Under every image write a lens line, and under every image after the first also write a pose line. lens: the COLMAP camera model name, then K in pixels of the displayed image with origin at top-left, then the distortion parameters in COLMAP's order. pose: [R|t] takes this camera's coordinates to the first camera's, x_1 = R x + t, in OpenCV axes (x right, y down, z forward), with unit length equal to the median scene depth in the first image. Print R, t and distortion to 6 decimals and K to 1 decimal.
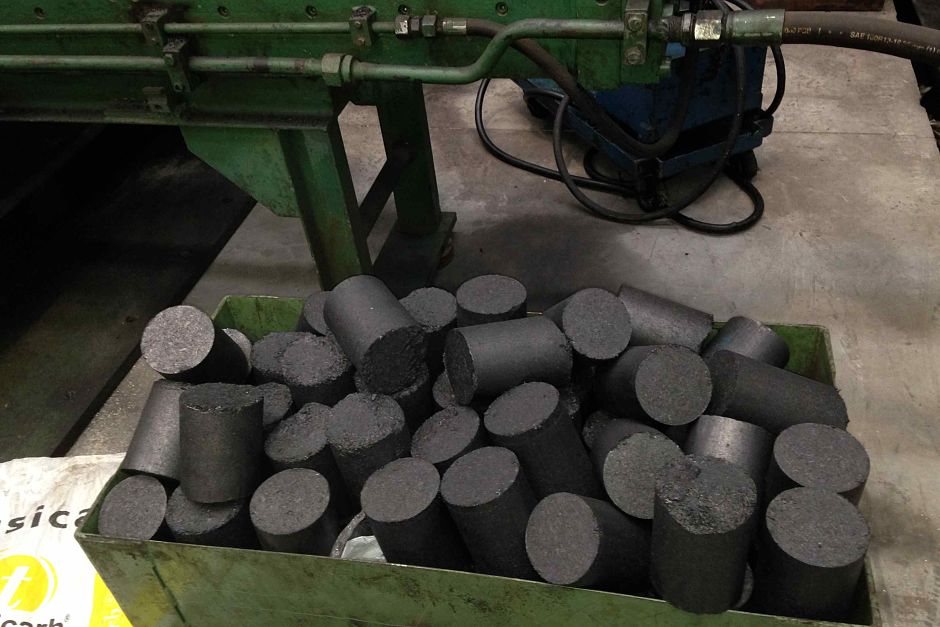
lens RADIAL K [[842.0, 0, 484.8], [0, 842.0, 314.0], [0, 0, 1]] dist [0.098614, -0.163351]
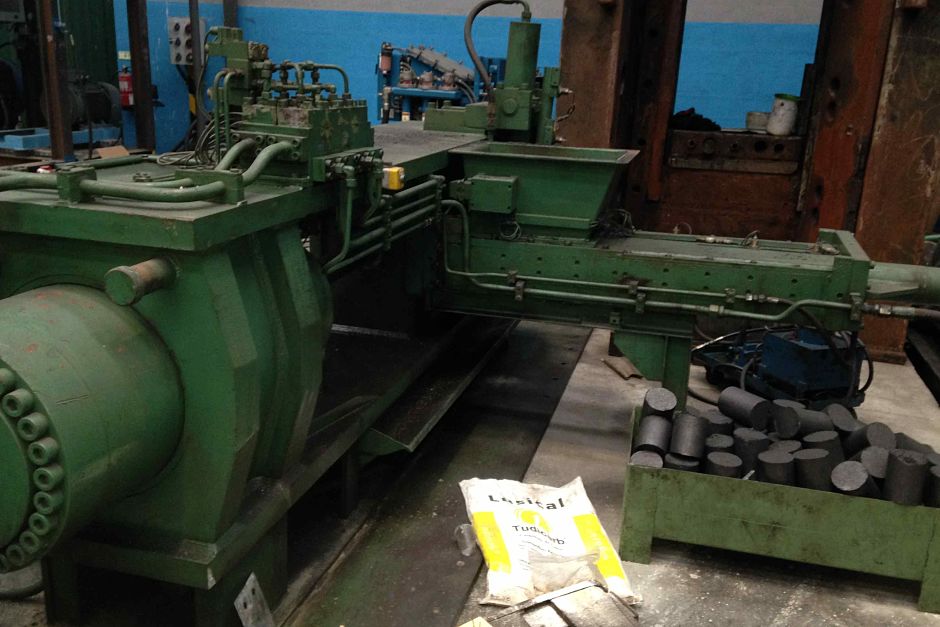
lens RADIAL K [[842.0, 0, 473.8], [0, 842.0, 316.1], [0, 0, 1]] dist [0.098614, -0.163351]
pose [[0.989251, 0.146174, -0.003916, -0.859459], [-0.134771, 0.901037, -0.412273, 0.823939], [-0.056735, 0.408369, 0.911052, -1.166060]]
